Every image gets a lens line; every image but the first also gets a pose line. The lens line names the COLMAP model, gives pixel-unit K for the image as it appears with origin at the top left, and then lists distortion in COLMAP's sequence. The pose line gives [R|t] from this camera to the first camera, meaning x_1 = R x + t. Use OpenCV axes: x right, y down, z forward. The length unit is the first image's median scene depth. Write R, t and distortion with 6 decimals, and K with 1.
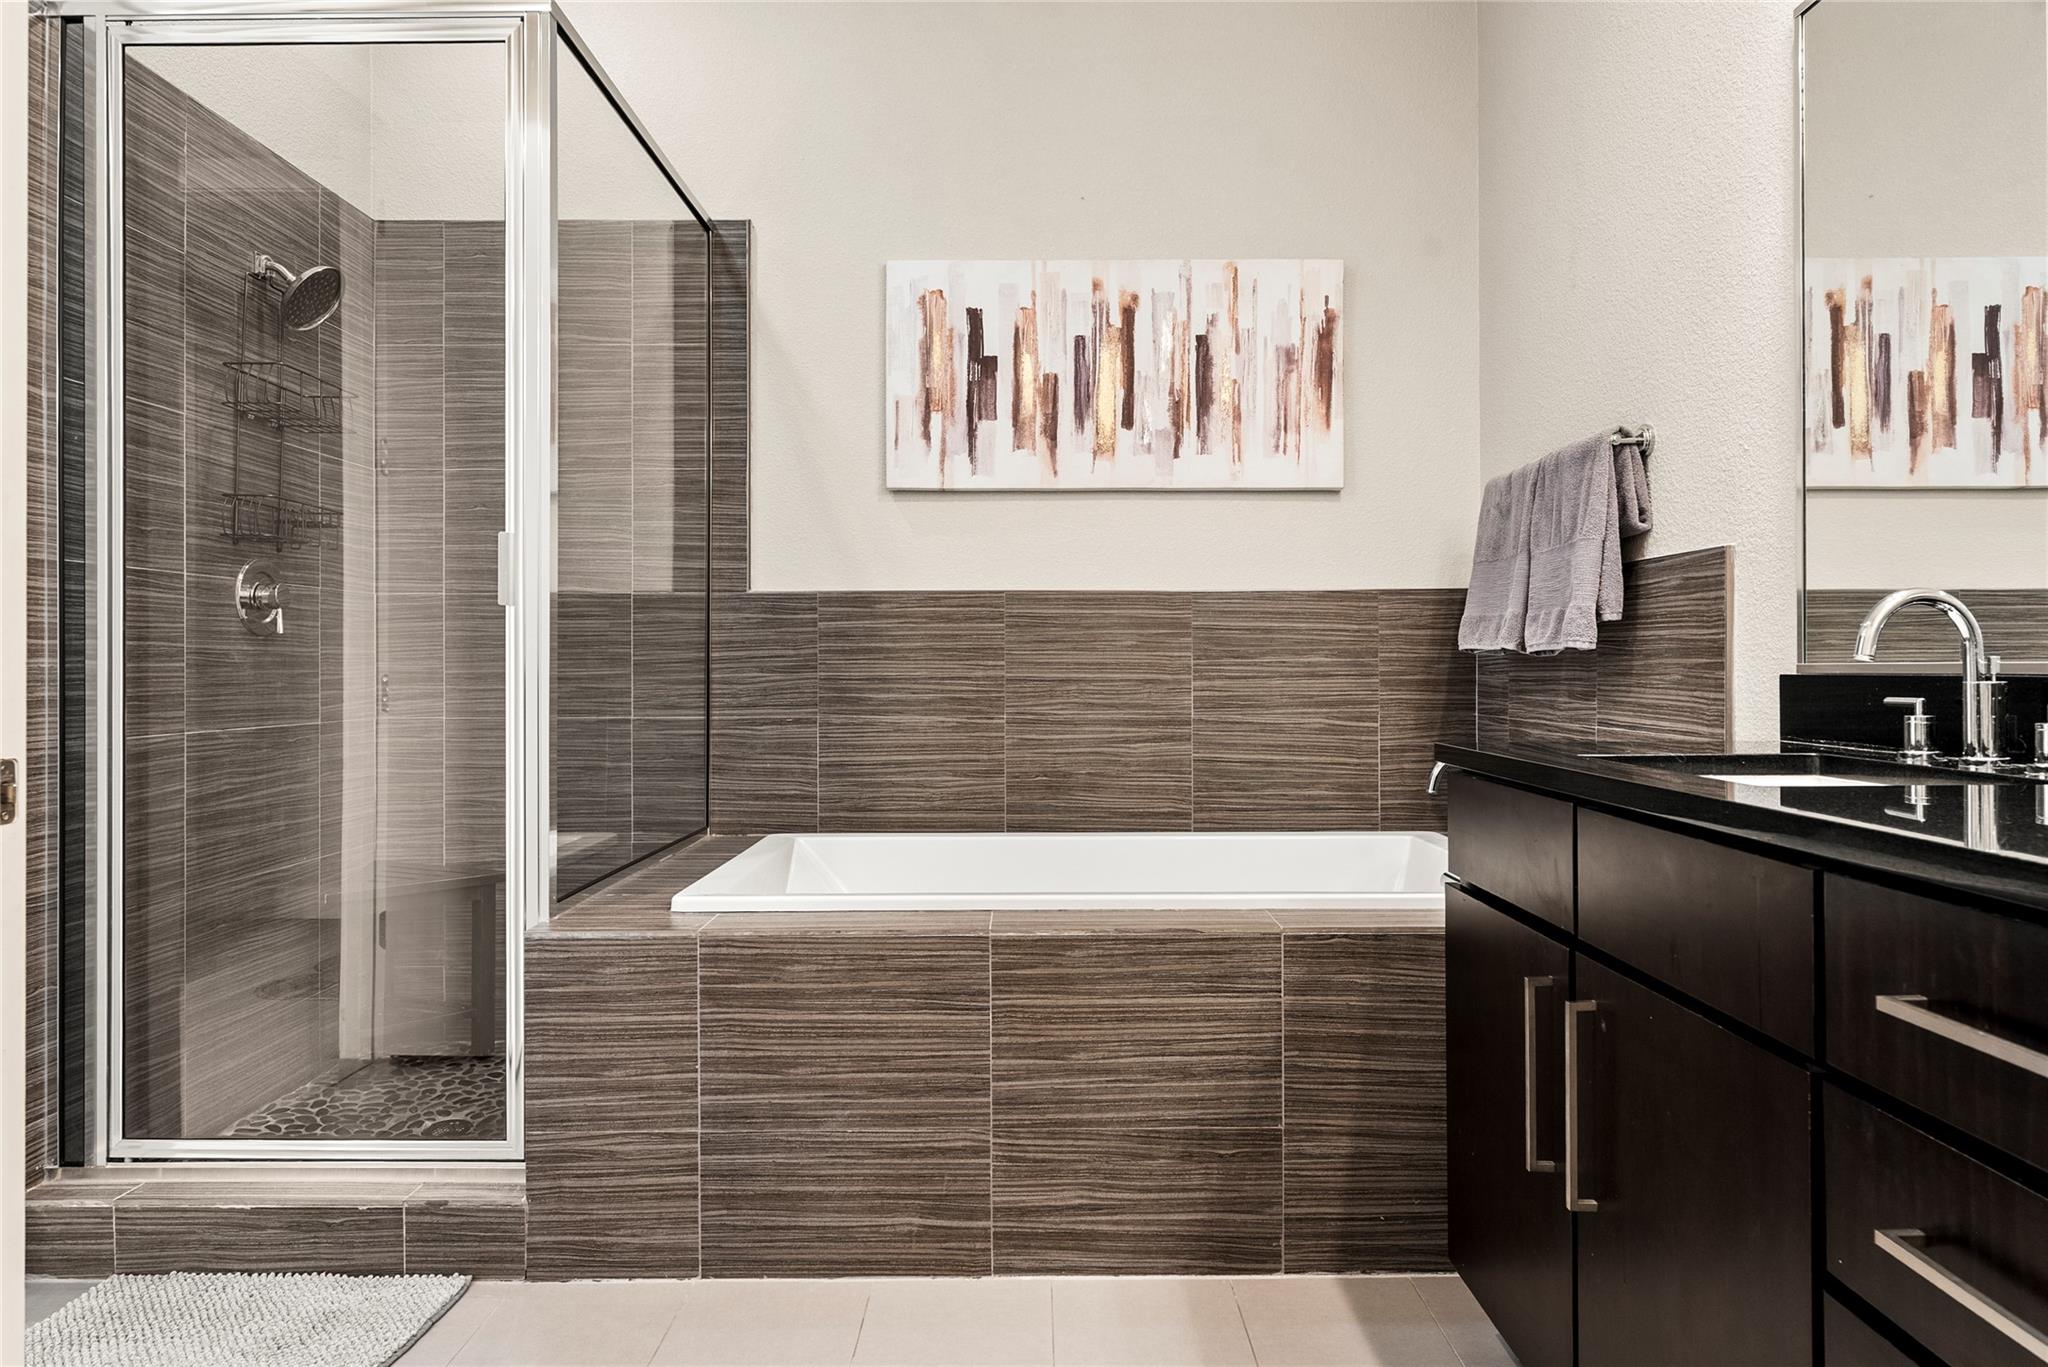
lens RADIAL K [[1289.8, 0, 1027.1], [0, 1289.8, 661.9], [0, 0, 1]] dist [0.005488, -0.003832]
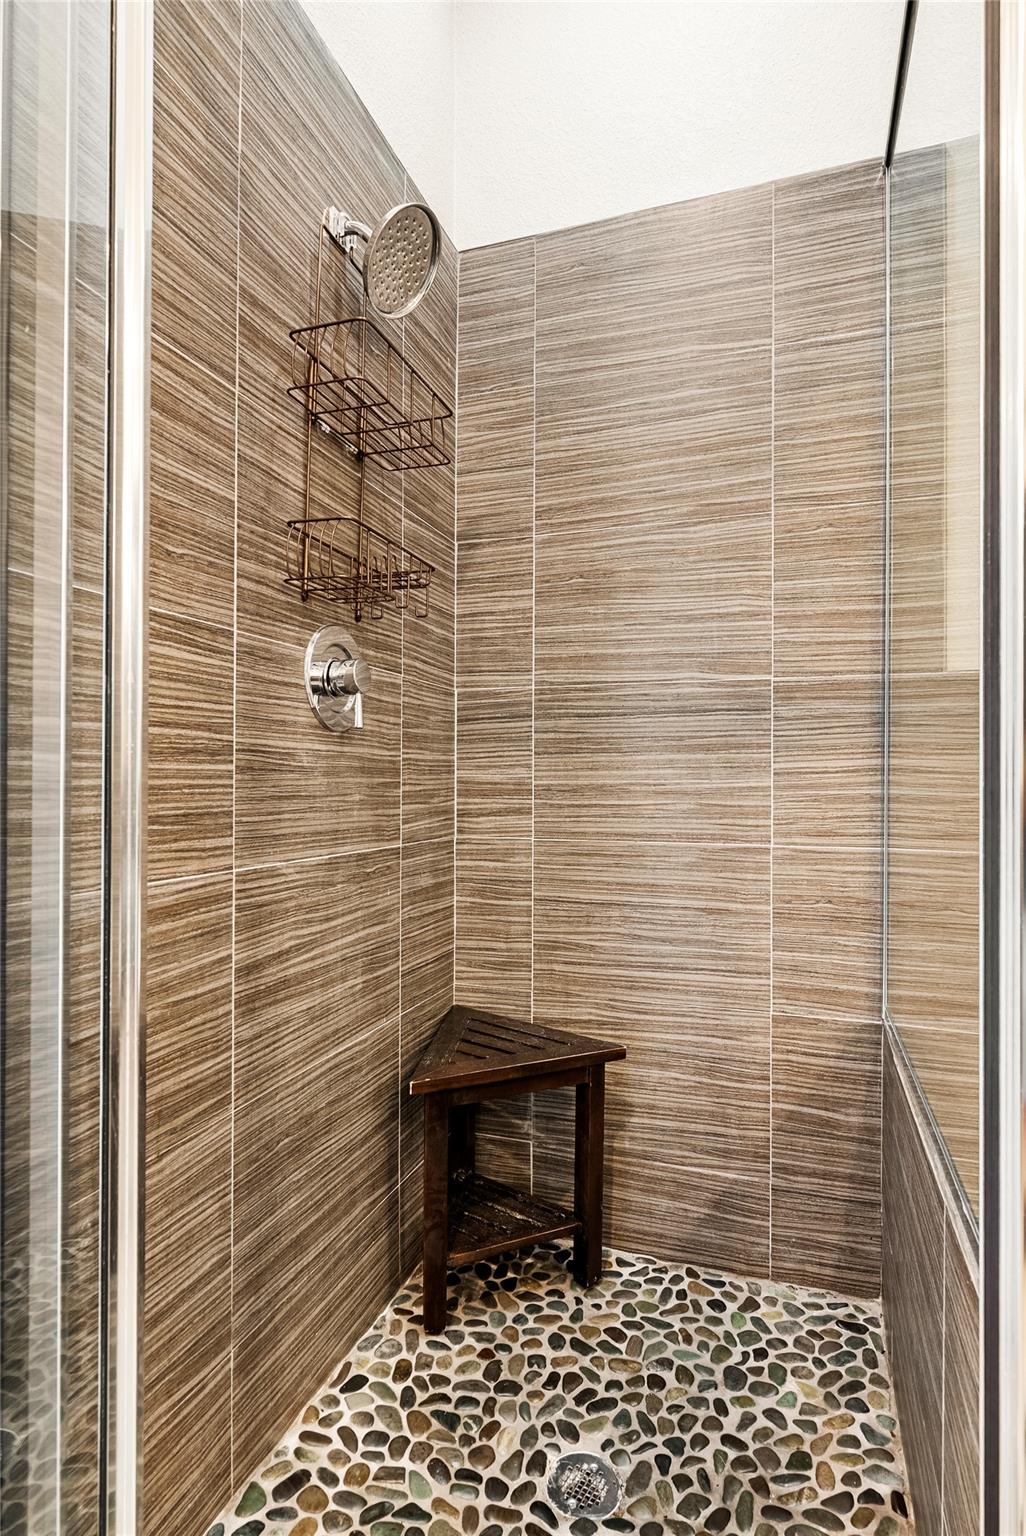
lens RADIAL K [[829.3, 0, 512.1], [0, 829.3, 776.4], [0, 0, 1]] dist [-0.004940, -0.000376]
pose [[0.944493, 0.002311, -0.328522, -0.345679], [-0.004272, 0.999977, -0.005247, 0.007614], [0.328503, 0.006359, 0.944482, 0.591722]]
